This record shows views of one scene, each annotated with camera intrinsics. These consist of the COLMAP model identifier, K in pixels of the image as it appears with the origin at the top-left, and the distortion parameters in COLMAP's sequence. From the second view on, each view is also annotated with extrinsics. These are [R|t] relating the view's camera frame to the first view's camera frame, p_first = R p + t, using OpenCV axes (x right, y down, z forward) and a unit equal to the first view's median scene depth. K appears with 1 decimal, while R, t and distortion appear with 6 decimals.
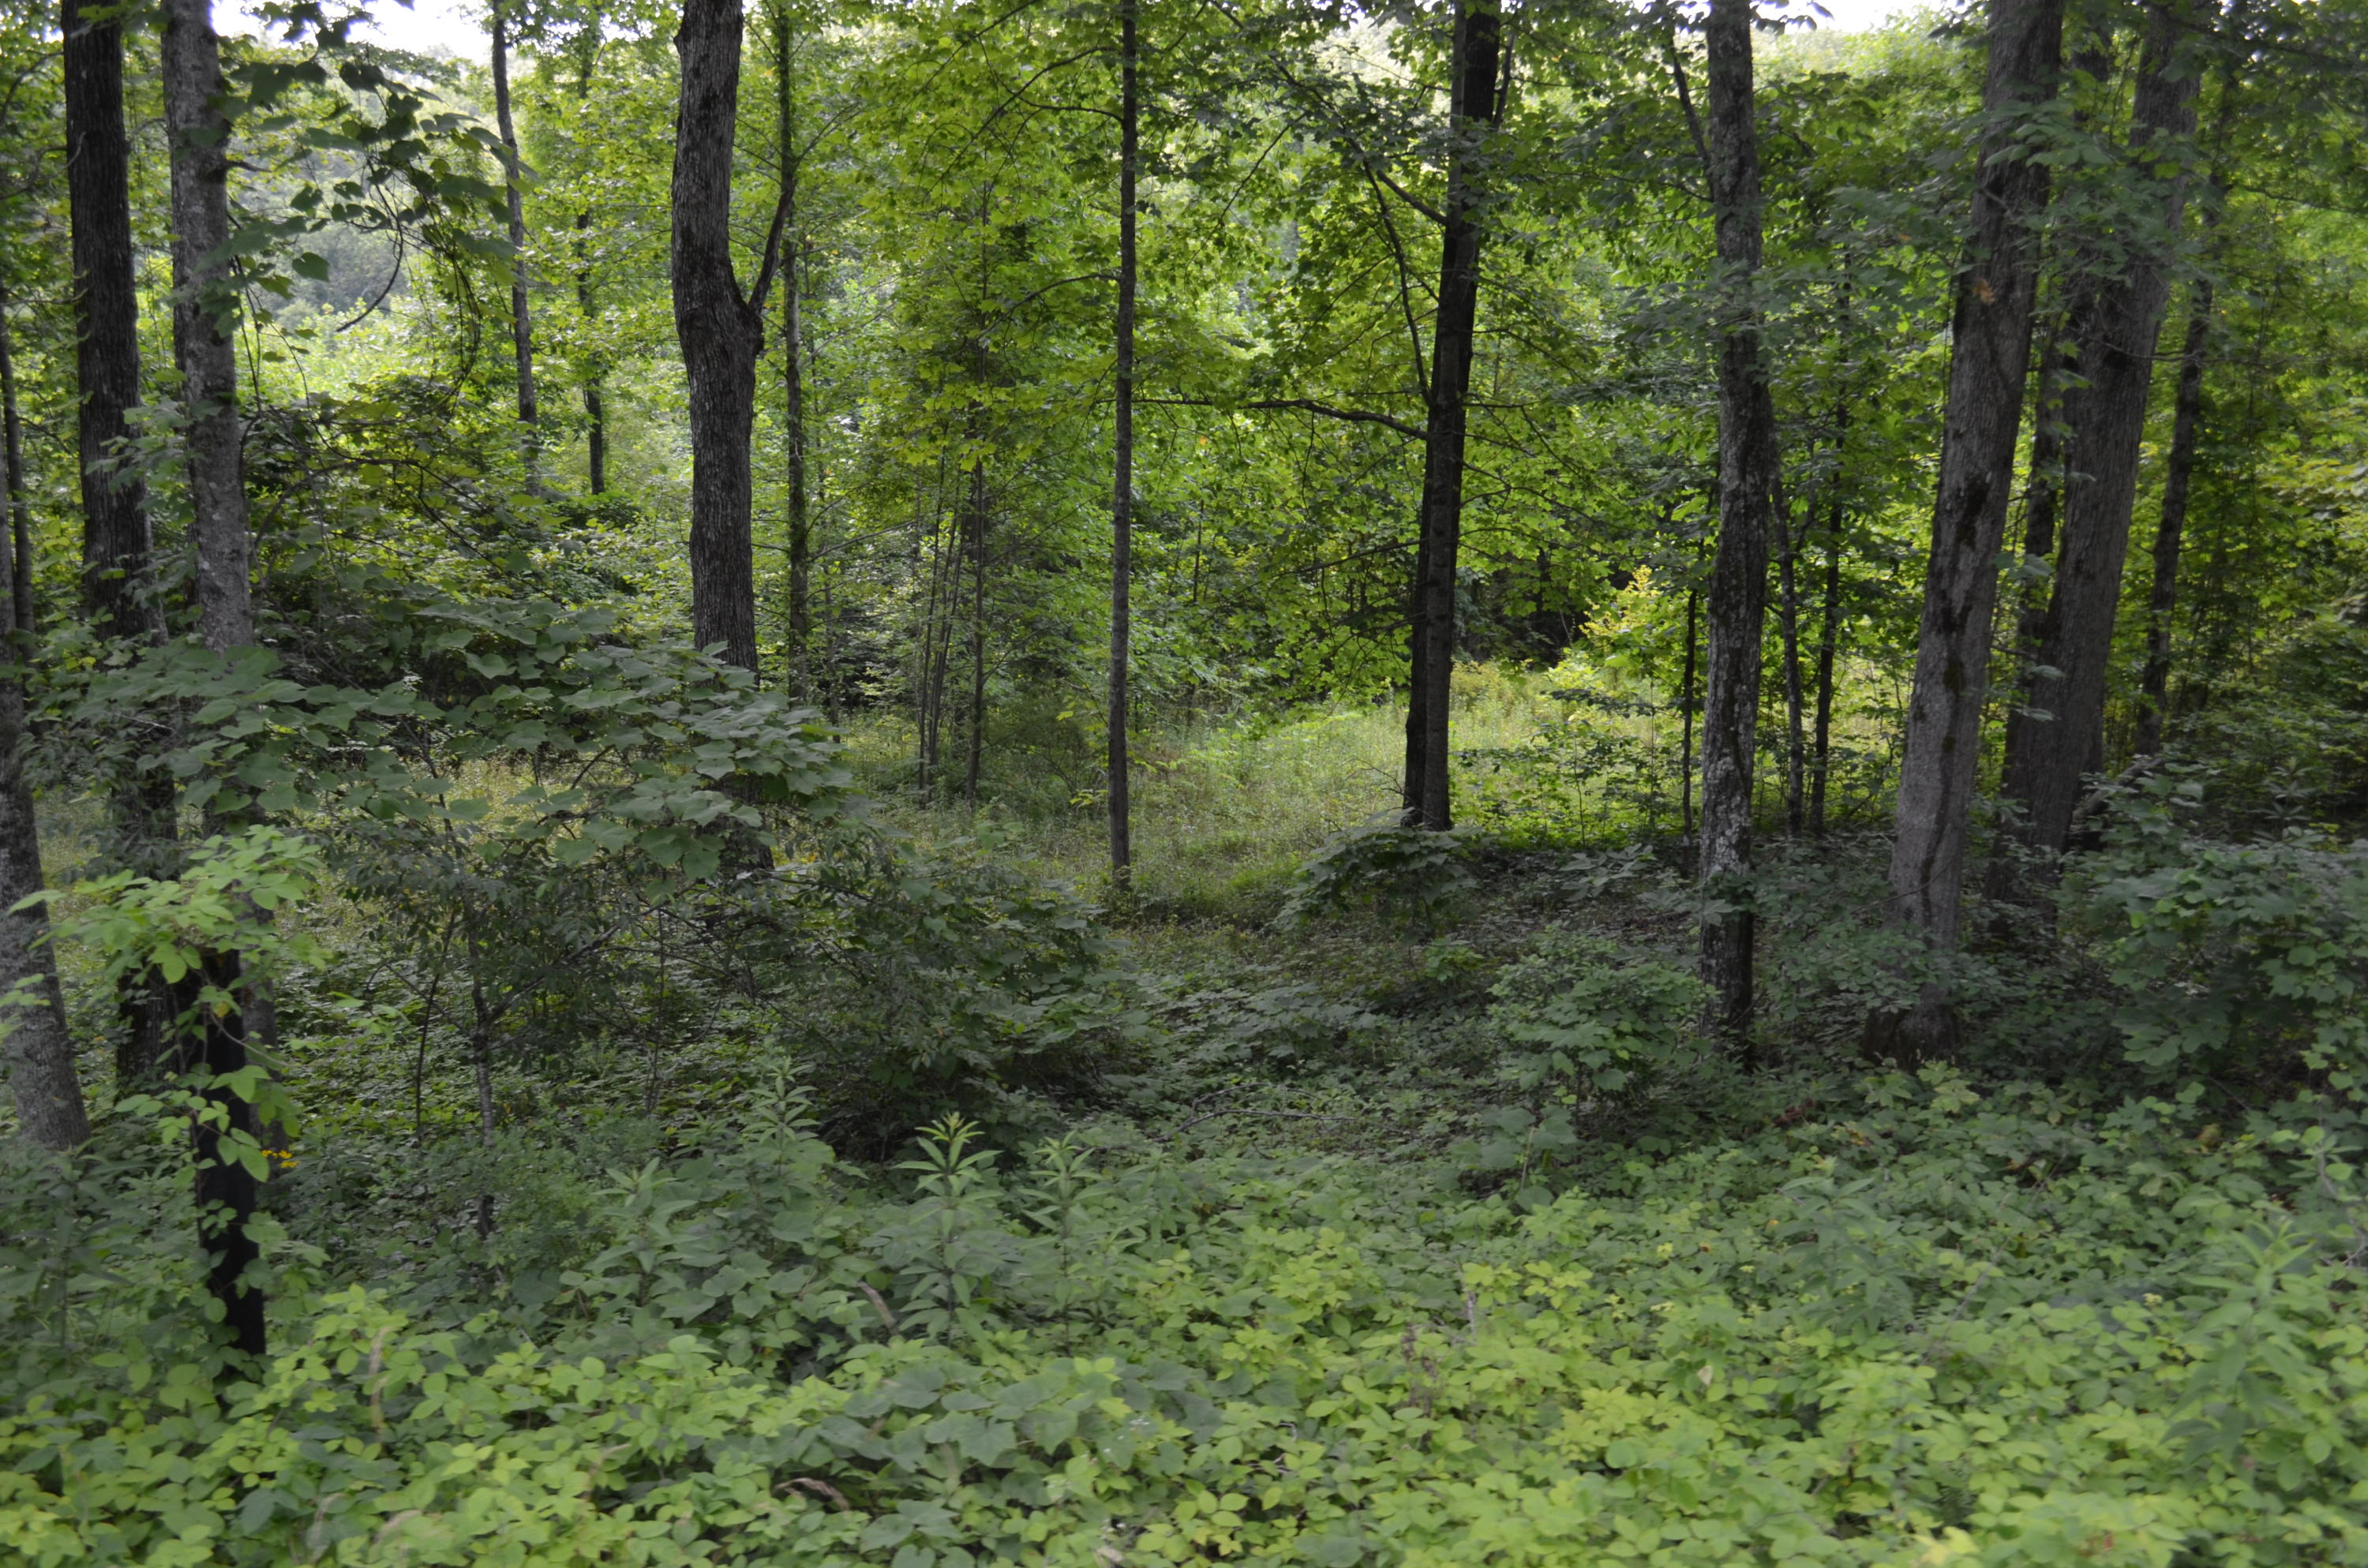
lens RADIAL K [[2164.3, 0, 1184.0], [0, 2164.3, 784.0], [0, 0, 1]] dist [-0.193432, 0.003661]
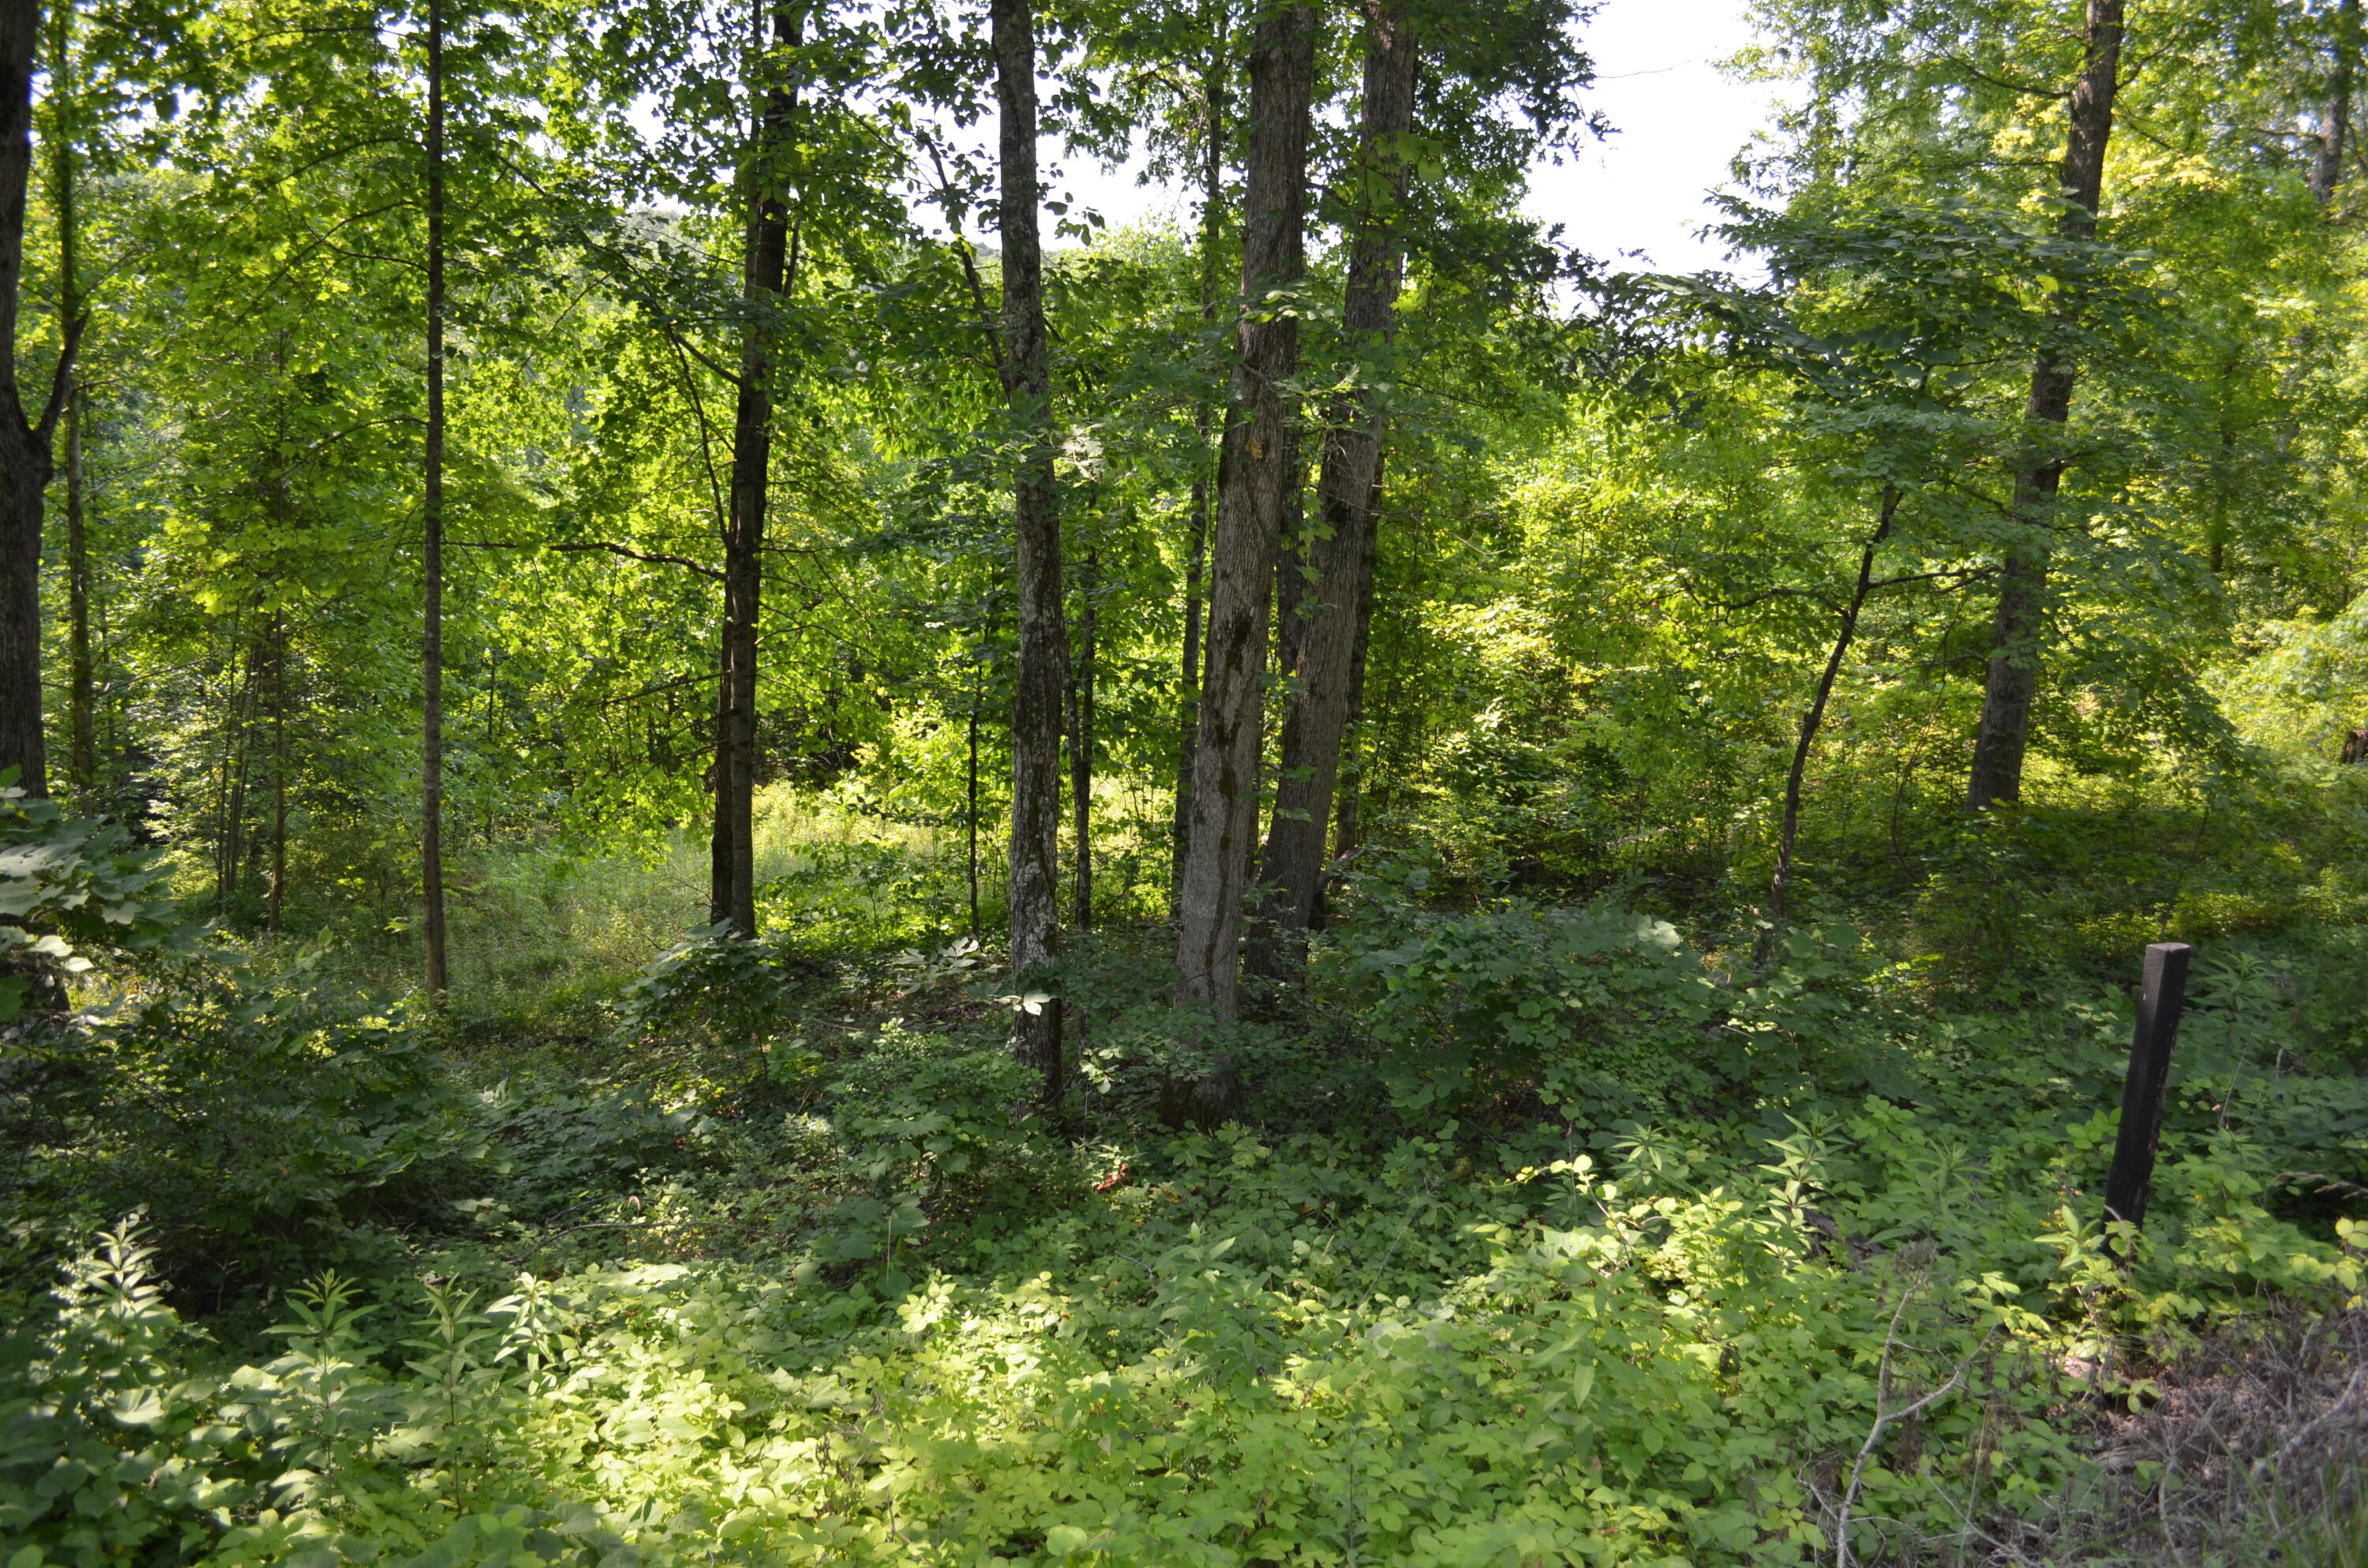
lens RADIAL K [[1790.9, 0, 1184.0], [0, 1790.9, 784.0], [0, 0, 1]] dist [-0.108680, 0.001453]
pose [[0.916248, -0.019180, 0.400153, -0.041025], [0.043740, 0.997671, -0.052333, -0.000896], [-0.398218, 0.065453, 0.914953, 0.099994]]
